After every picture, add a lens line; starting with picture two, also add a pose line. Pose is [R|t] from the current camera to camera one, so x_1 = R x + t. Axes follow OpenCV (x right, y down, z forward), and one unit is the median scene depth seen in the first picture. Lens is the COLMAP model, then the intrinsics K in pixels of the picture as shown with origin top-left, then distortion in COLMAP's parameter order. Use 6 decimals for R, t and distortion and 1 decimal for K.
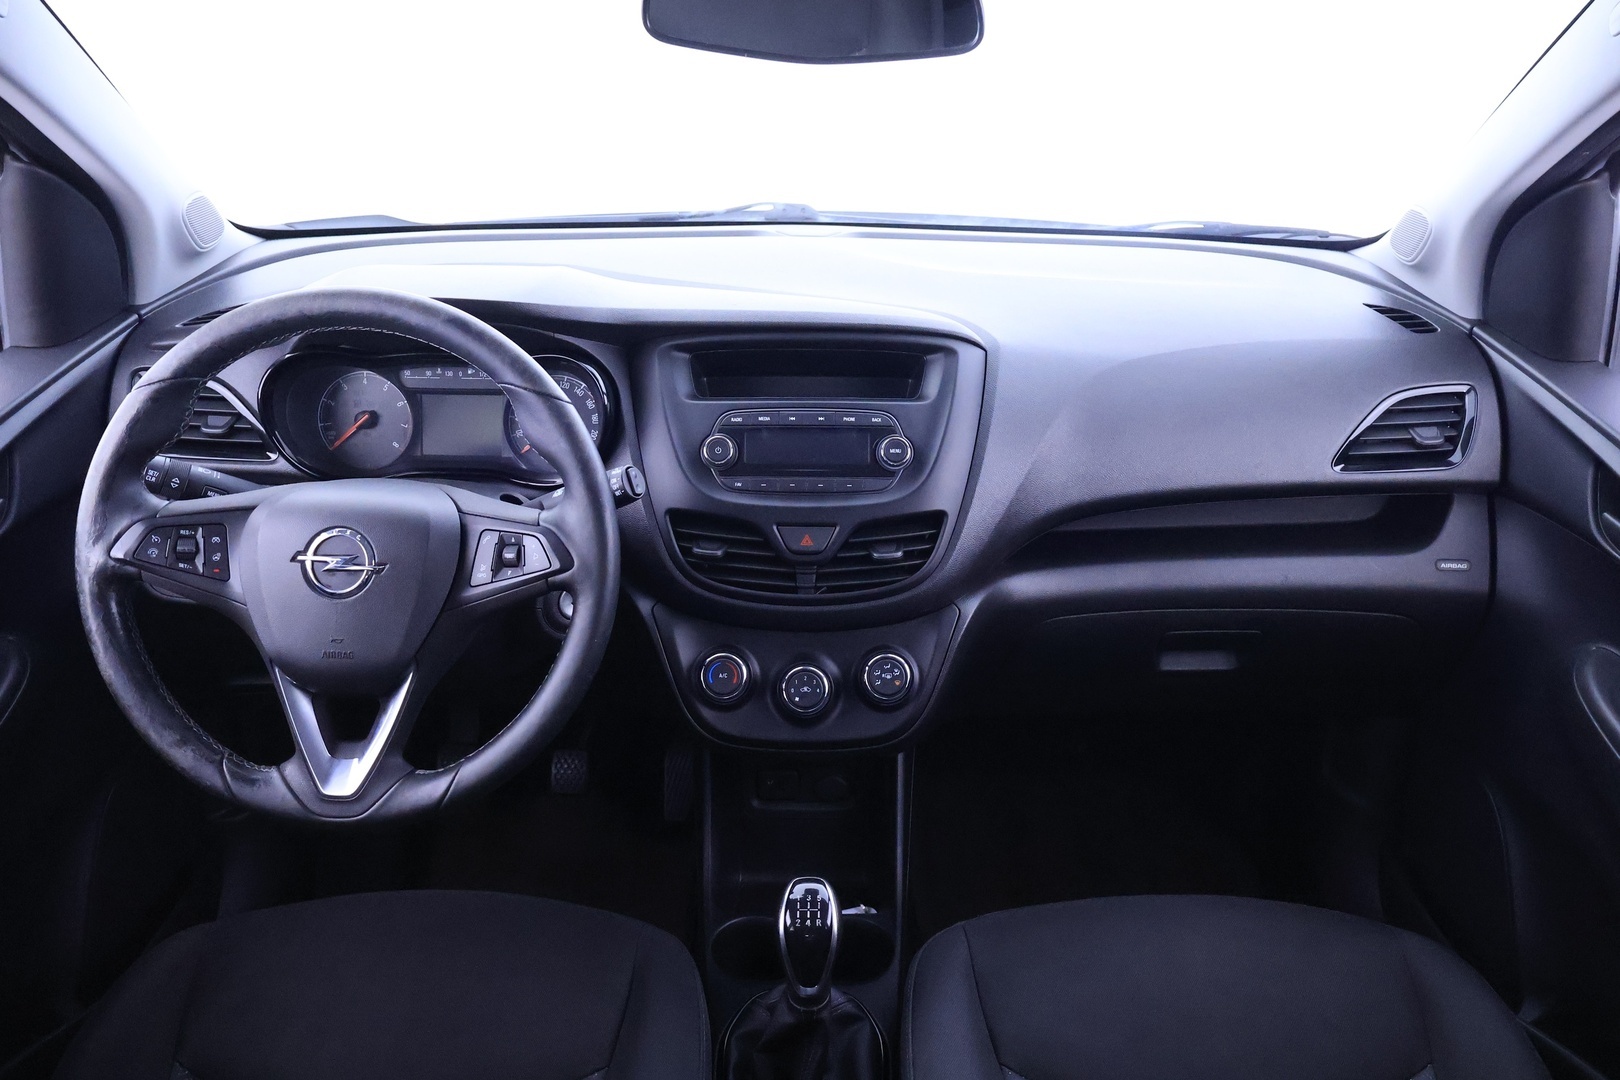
lens RADIAL K [[1382.2, 0, 810.0], [0, 1382.2, 540.0], [0, 0, 1]] dist [0.005618, 0.011614]
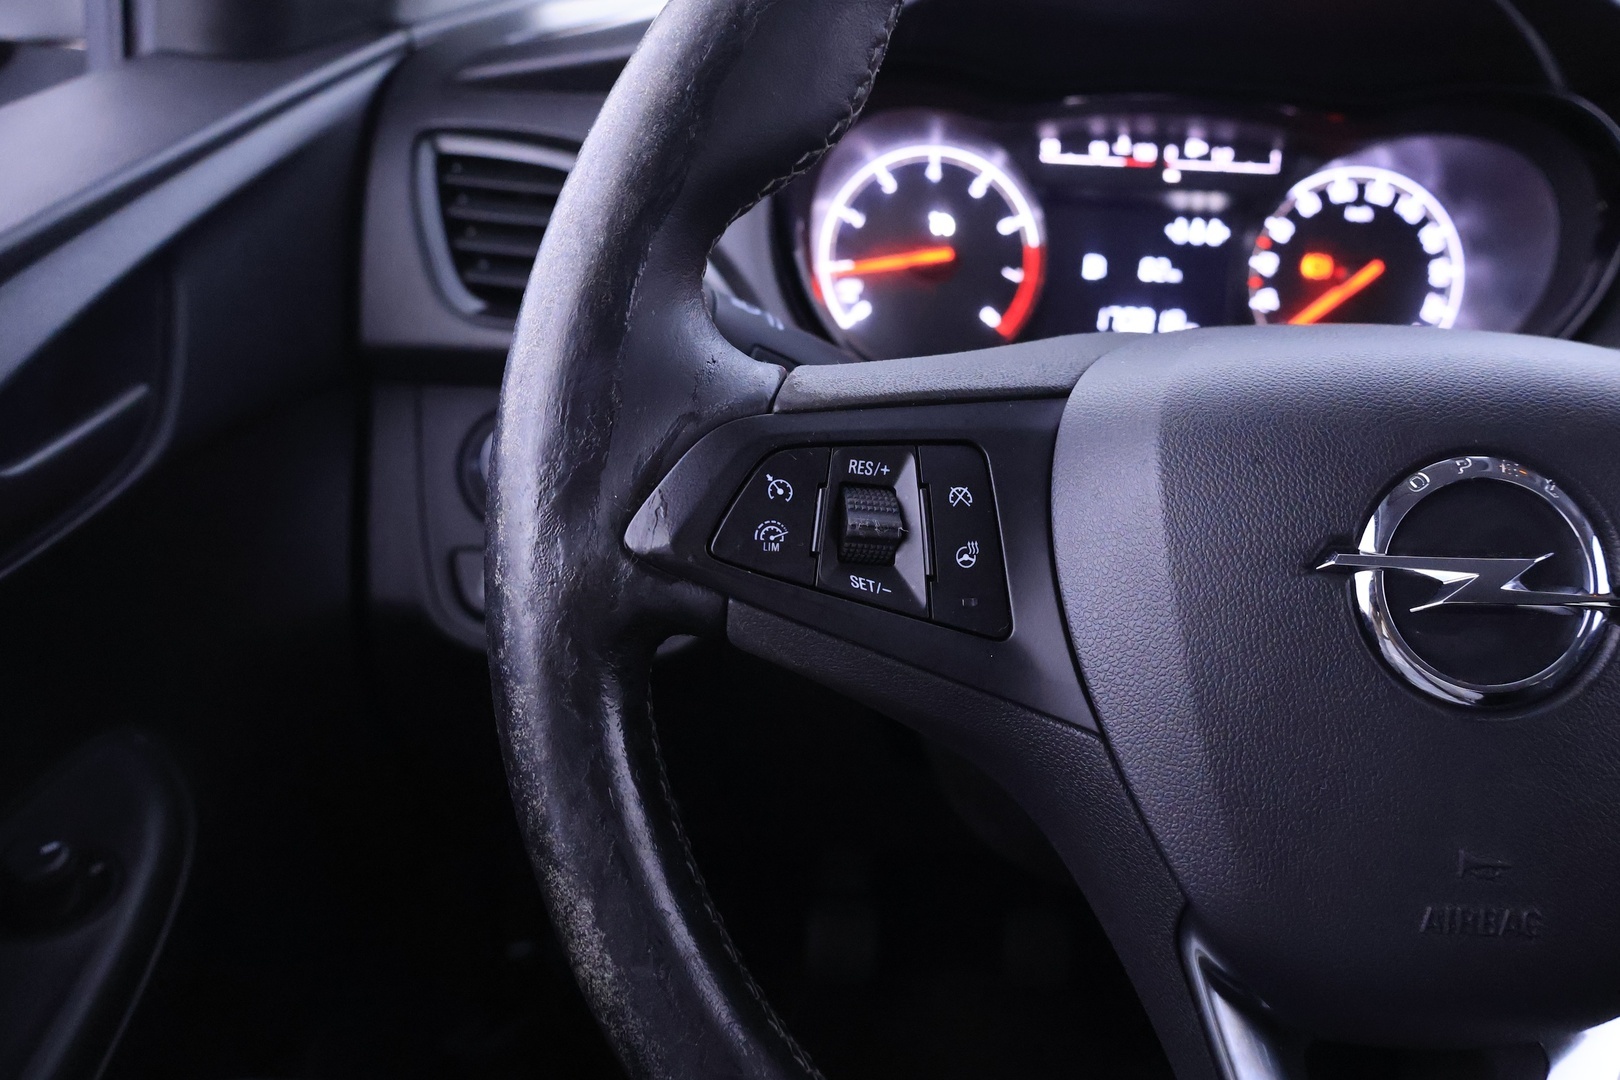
lens RADIAL K [[1382.2, 0, 810.0], [0, 1382.2, 540.0], [0, 0, 1]] dist [0.005618, 0.011614]
pose [[0.999775, 0.014186, 0.015753, -0.466170], [-0.013664, 0.999370, -0.032765, 0.018674], [-0.016208, 0.032543, 0.999339, 0.715420]]
